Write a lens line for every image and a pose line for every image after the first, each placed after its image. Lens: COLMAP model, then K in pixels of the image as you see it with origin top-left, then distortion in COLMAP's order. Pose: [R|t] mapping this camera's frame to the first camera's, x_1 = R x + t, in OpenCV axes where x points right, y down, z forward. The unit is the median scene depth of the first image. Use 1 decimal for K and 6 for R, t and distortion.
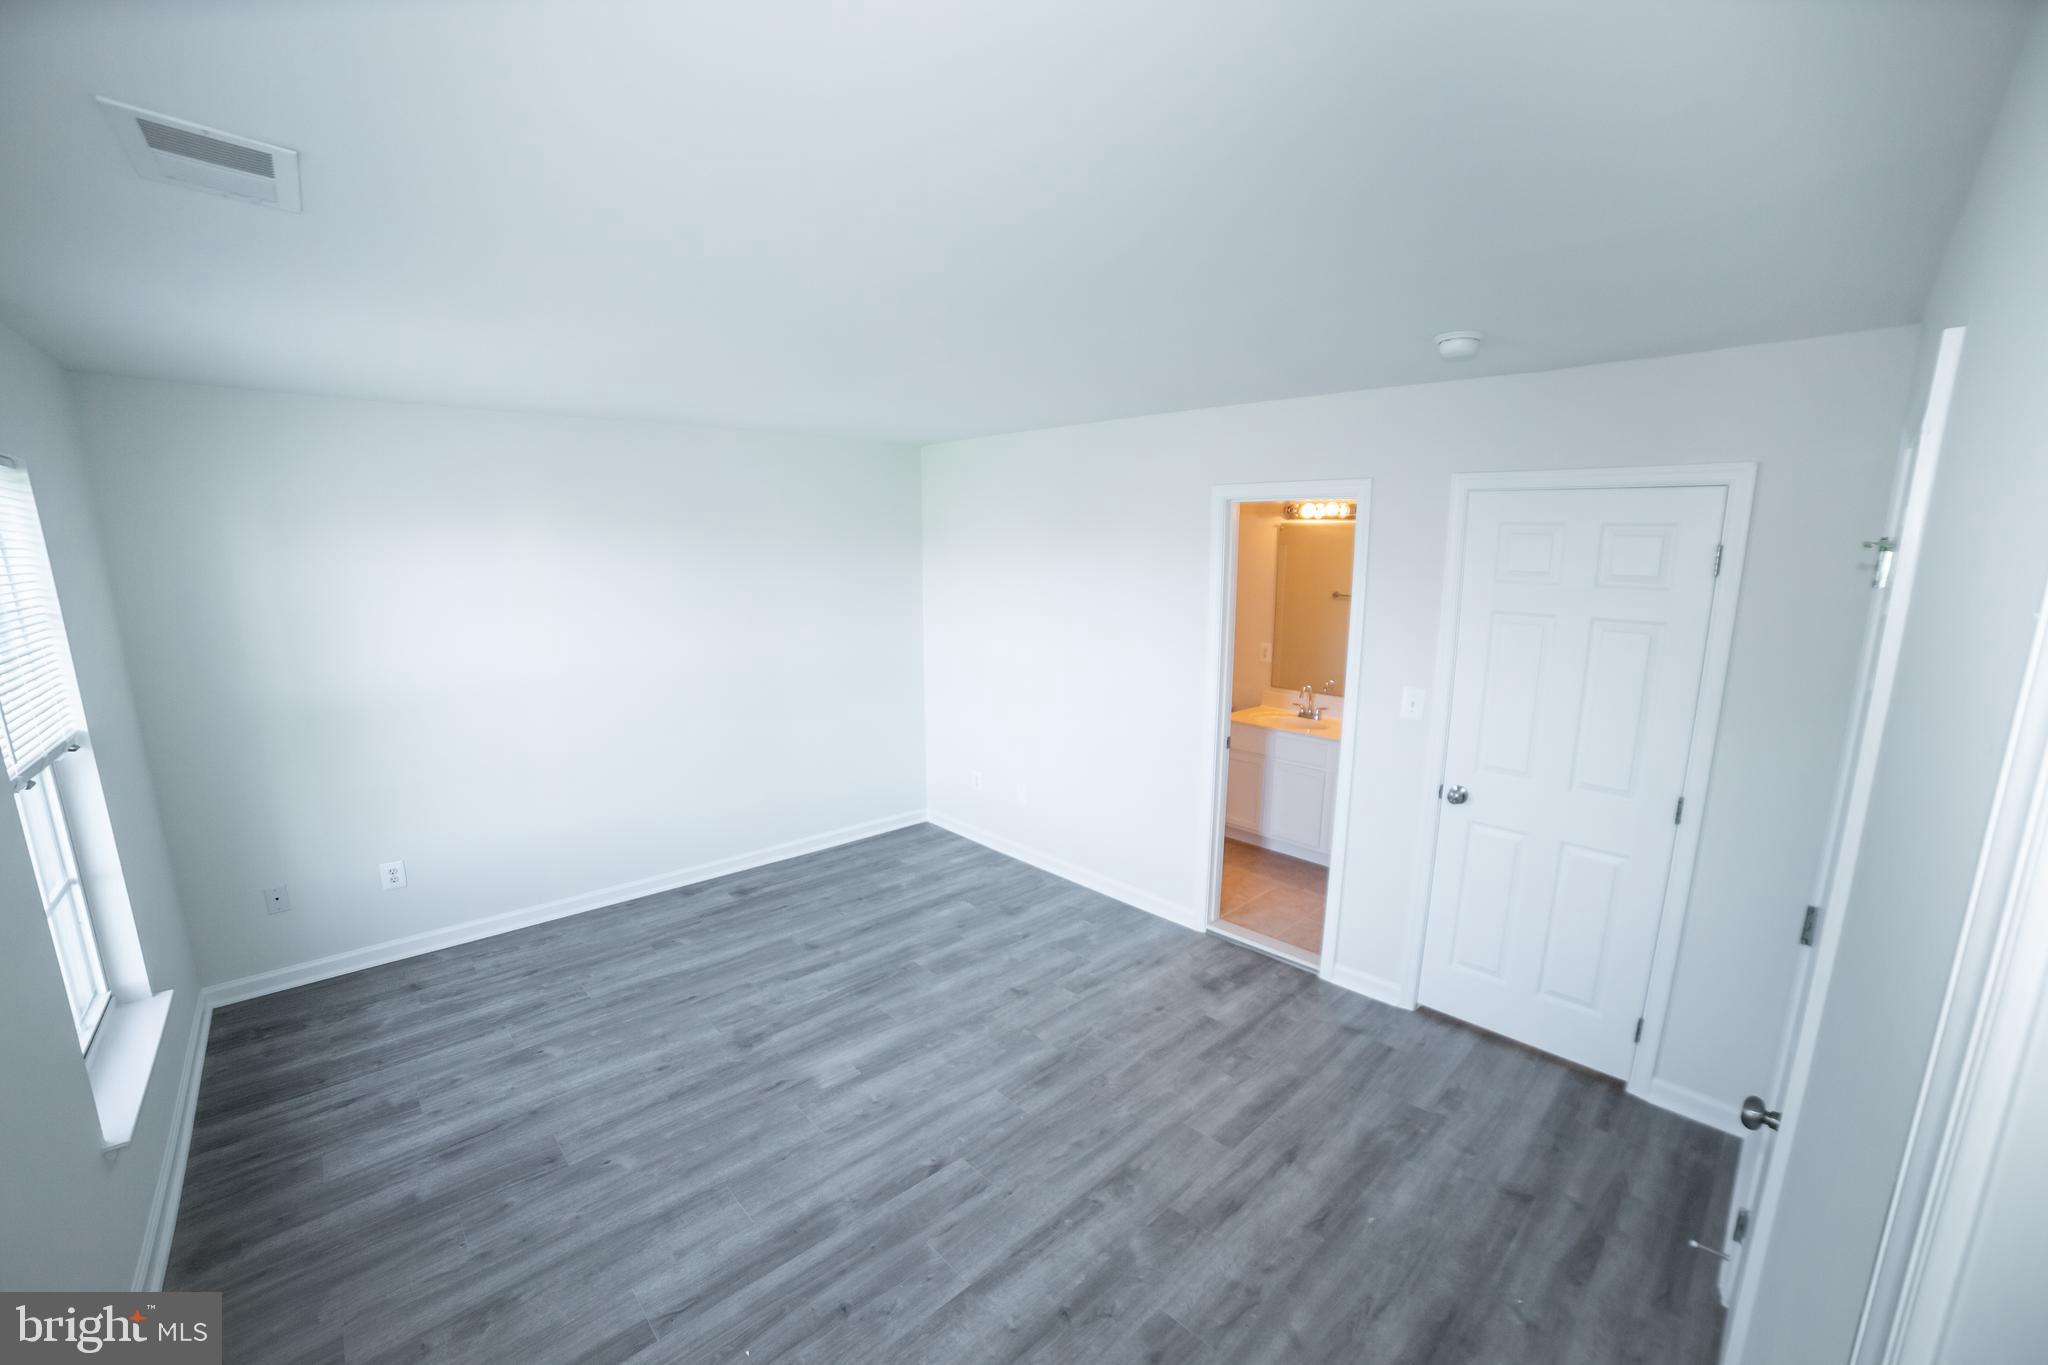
lens RADIAL K [[808.8, 0, 1045.6], [0, 808.8, 705.0], [0, 0, 1]] dist [-0.116935, 0.042473]
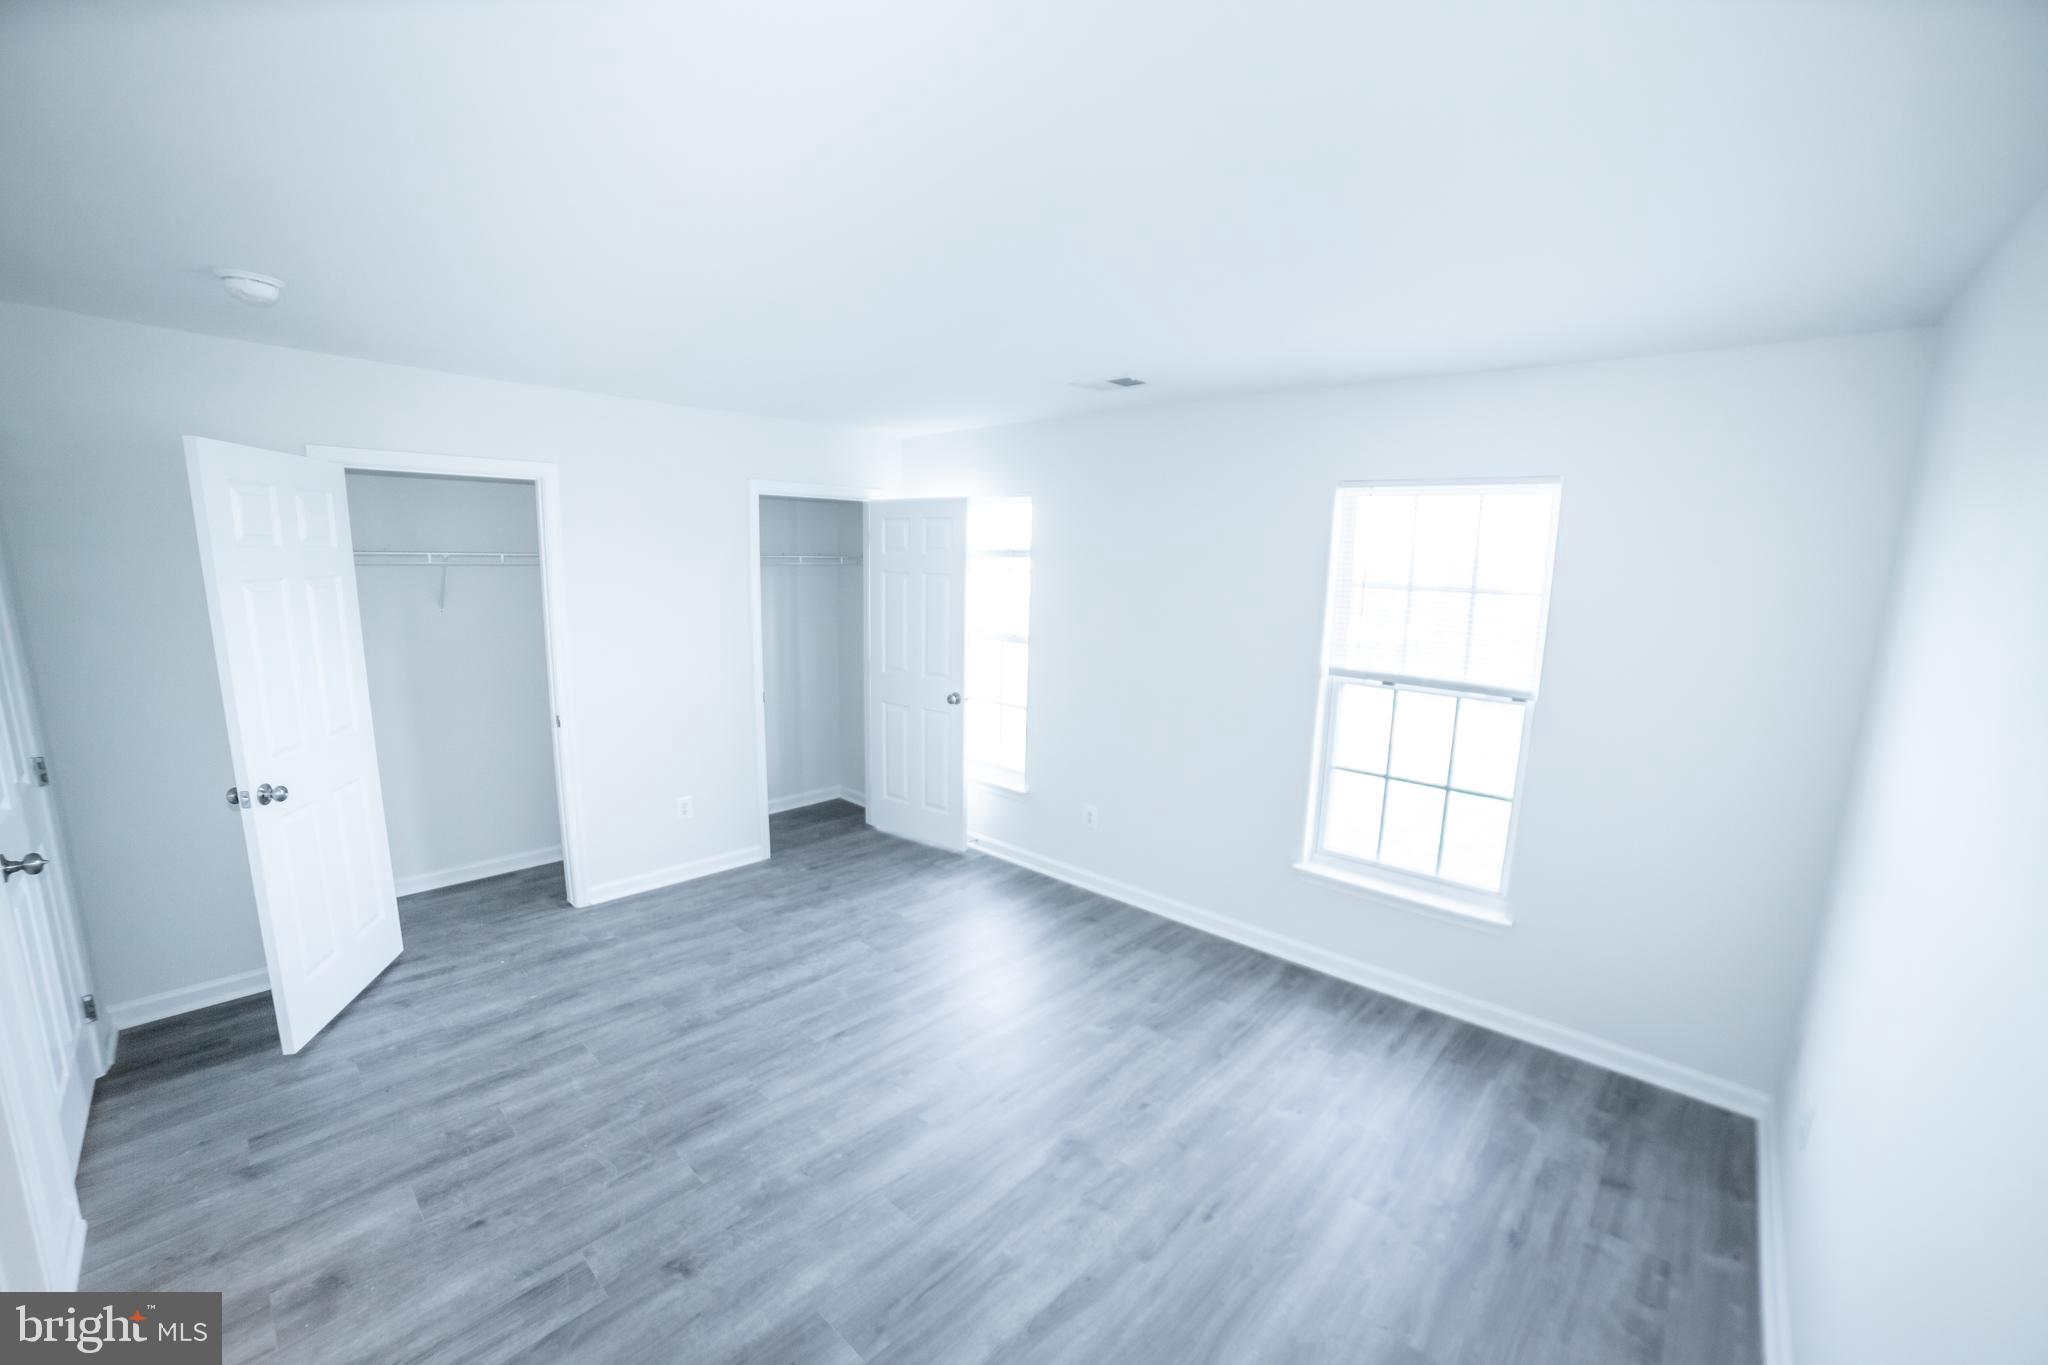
lens RADIAL K [[808.8, 0, 1045.6], [0, 808.8, 705.0], [0, 0, 1]] dist [-0.116935, 0.042473]
pose [[-0.996845, -0.022102, -0.076229, -0.321307], [-0.048489, 0.929956, 0.364460, -0.310412], [0.062834, 0.367006, -0.928094, 1.773100]]
